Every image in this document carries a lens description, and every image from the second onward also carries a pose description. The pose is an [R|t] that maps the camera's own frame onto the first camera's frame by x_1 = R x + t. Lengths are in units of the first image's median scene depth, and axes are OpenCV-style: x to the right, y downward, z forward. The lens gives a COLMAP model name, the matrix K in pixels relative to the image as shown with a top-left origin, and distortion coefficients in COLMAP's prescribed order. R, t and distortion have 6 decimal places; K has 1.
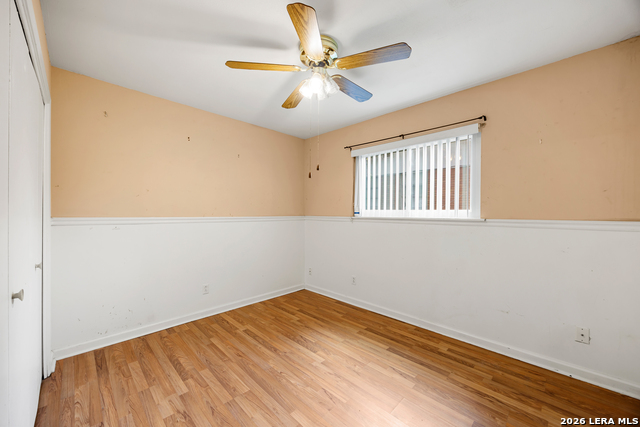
lens RADIAL K [[247.2, 0, 323.0], [0, 247.2, 214.4], [0, 0, 1]] dist [-0.002533, -0.000220]
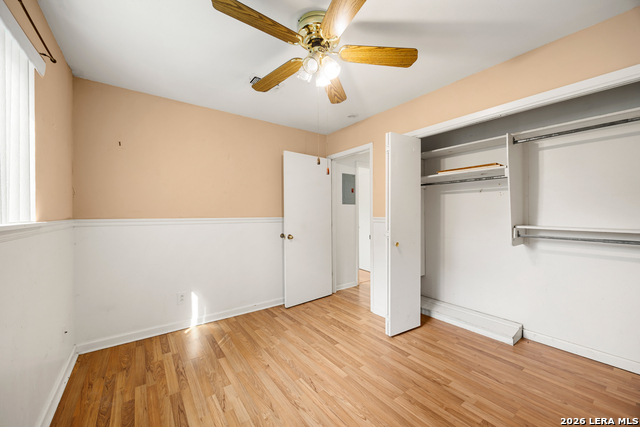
lens RADIAL K [[251.5, 0, 323.4], [0, 251.5, 213.2], [0, 0, 1]] dist [0.001225, 0.000047]
pose [[-0.988662, 0.003938, 0.150110, -0.176854], [0.005203, 0.999954, 0.008041, -0.011877], [-0.150071, 0.008731, -0.988637, 1.963835]]
